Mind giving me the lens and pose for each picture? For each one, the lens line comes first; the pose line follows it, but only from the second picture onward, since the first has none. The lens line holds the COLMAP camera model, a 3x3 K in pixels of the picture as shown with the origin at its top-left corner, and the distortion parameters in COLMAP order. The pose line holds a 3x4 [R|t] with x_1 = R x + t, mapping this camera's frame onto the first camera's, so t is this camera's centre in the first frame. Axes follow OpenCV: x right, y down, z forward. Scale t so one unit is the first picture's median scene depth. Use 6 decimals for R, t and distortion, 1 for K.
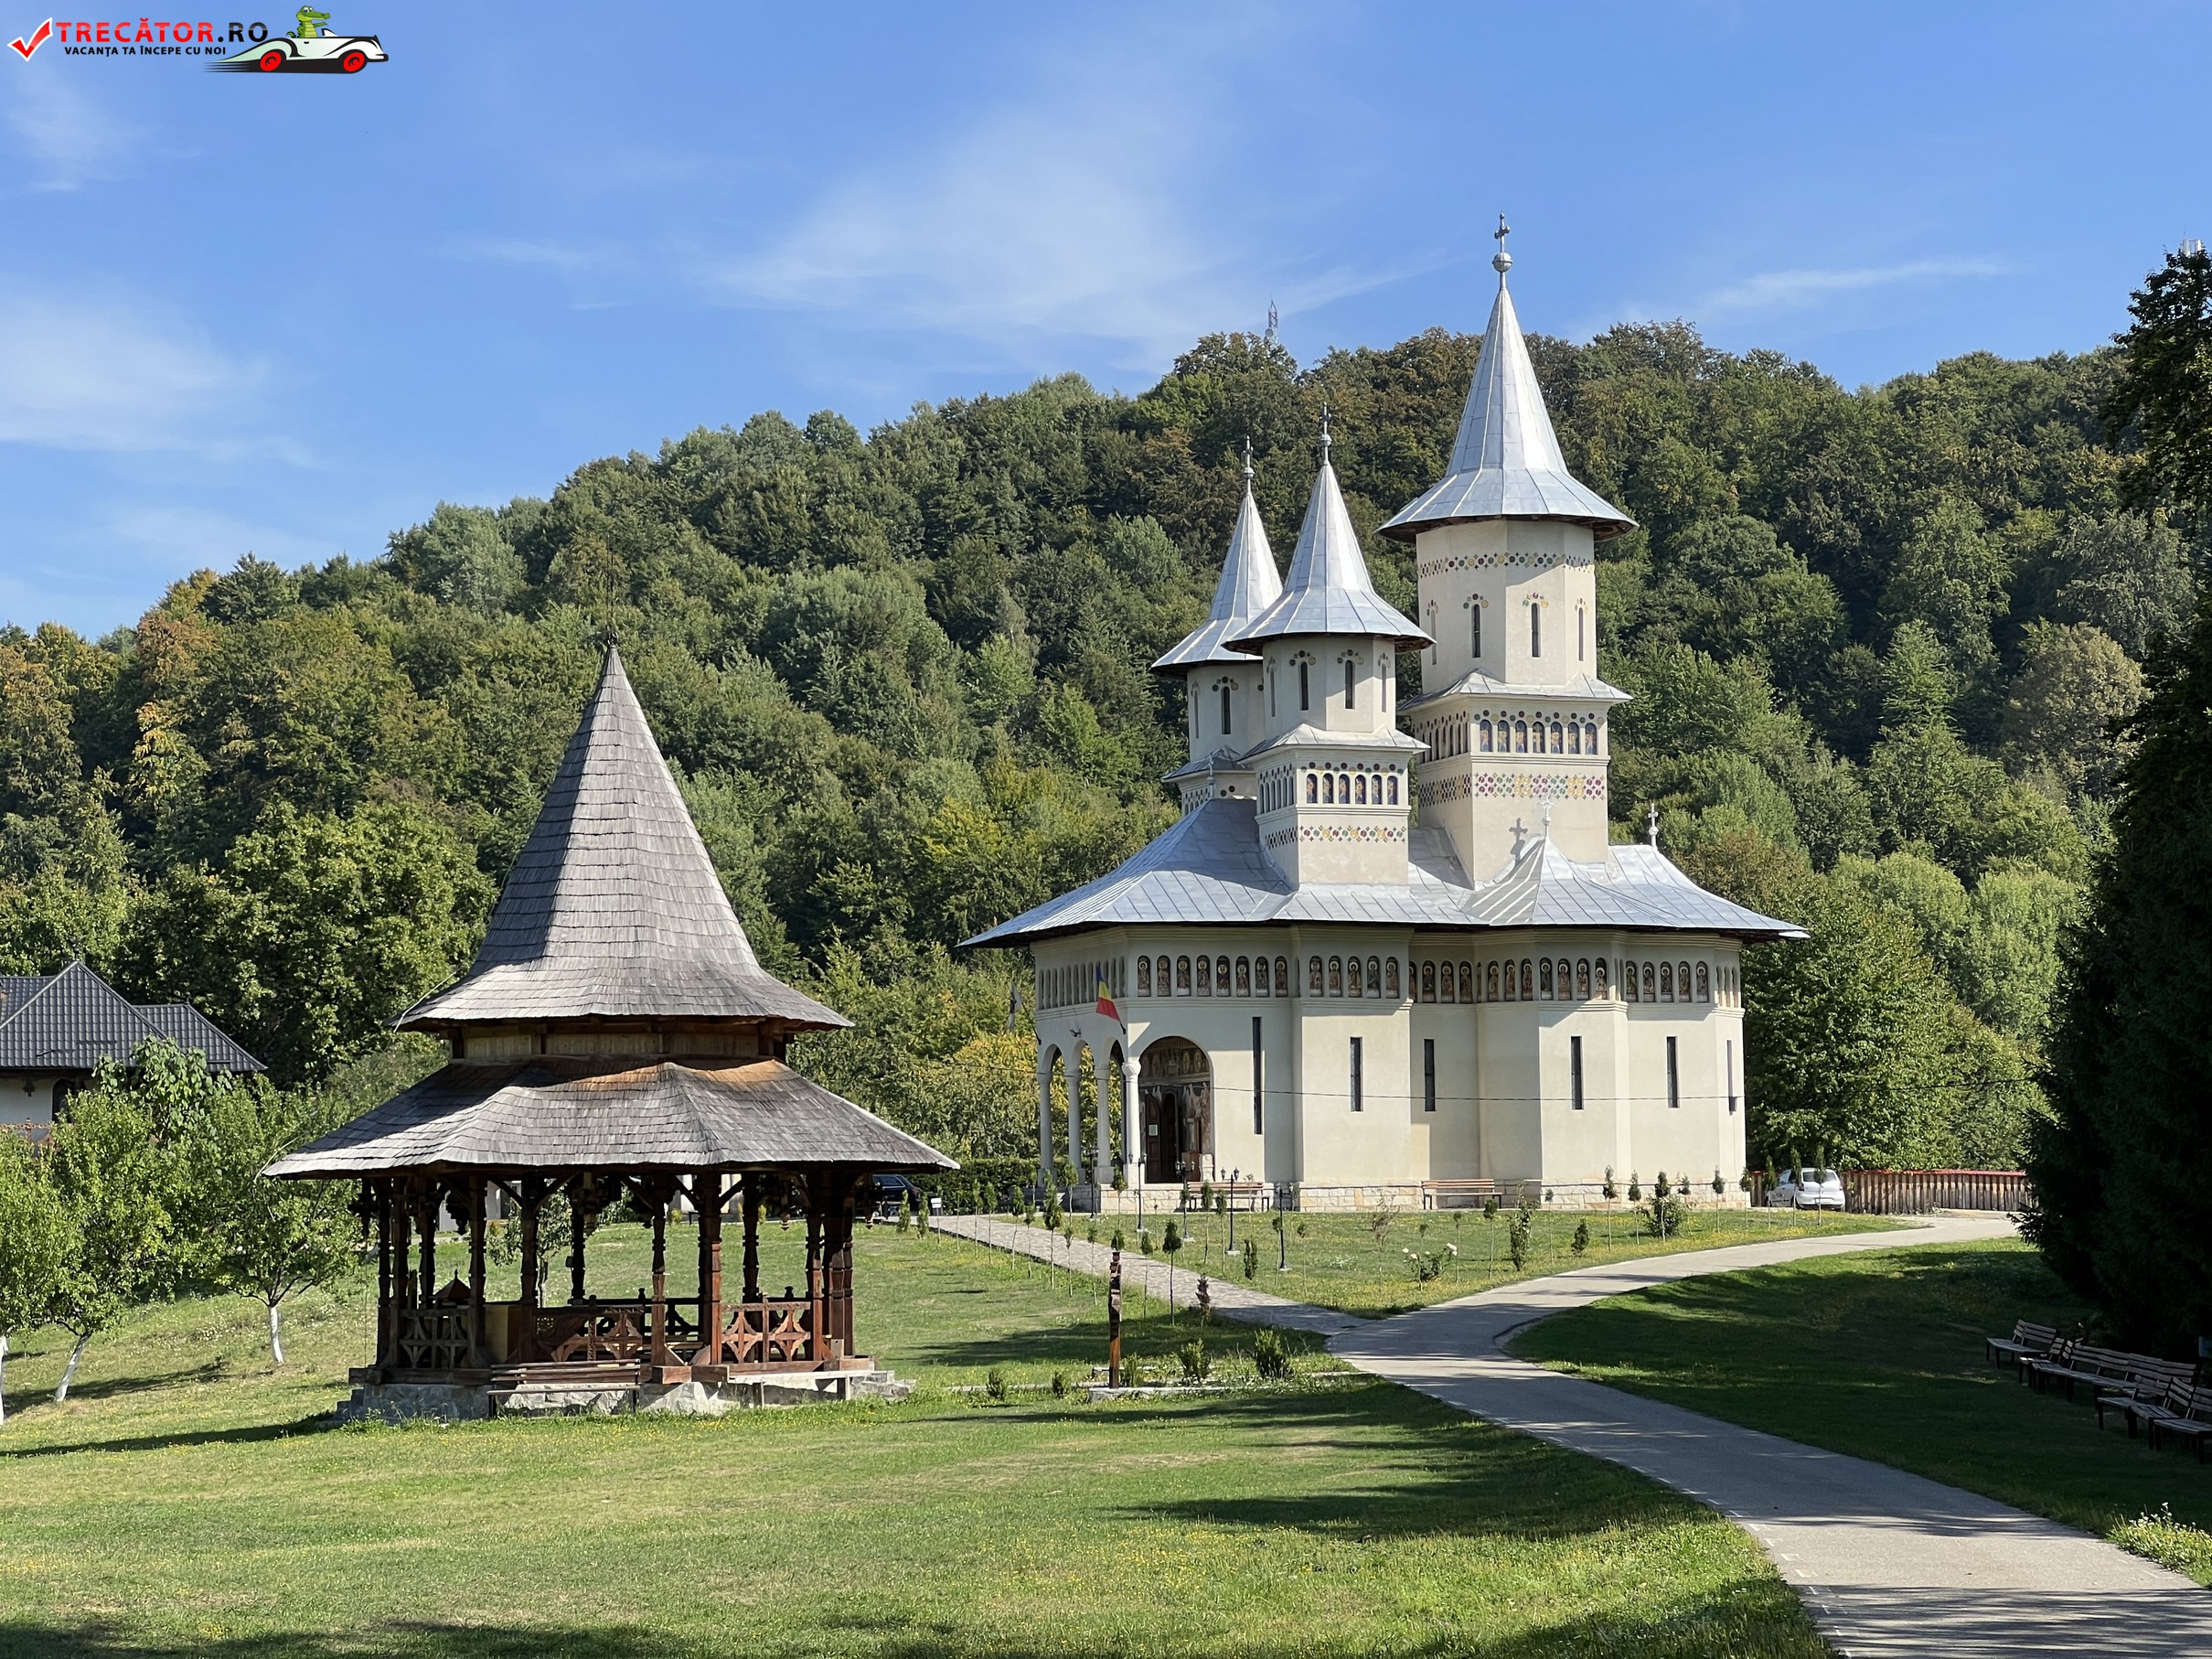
lens RADIAL K [[5021.2, 0, 1106.0], [0, 5021.2, 829.5], [0, 0, 1]] dist [-0.132416, 6.603710]
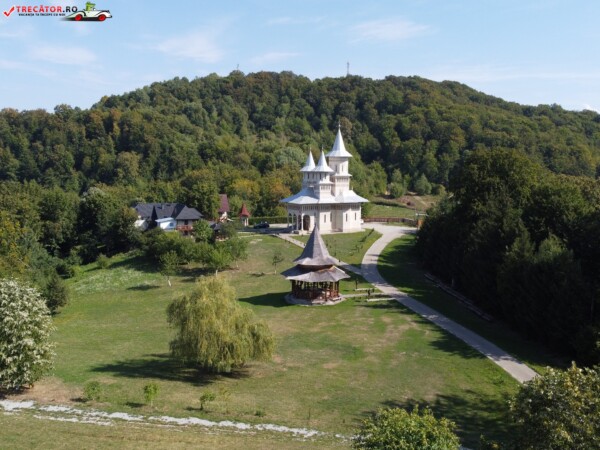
lens RADIAL K [[612.8, 0, 300.0], [0, 612.8, 225.0], [0, 0, 1]] dist [-0.007200, -0.008668]
pose [[0.985233, -0.003262, 0.171189, -0.180869], [-0.027938, 0.983355, 0.179532, -0.135349], [-0.168925, -0.181664, 0.968743, -0.094973]]
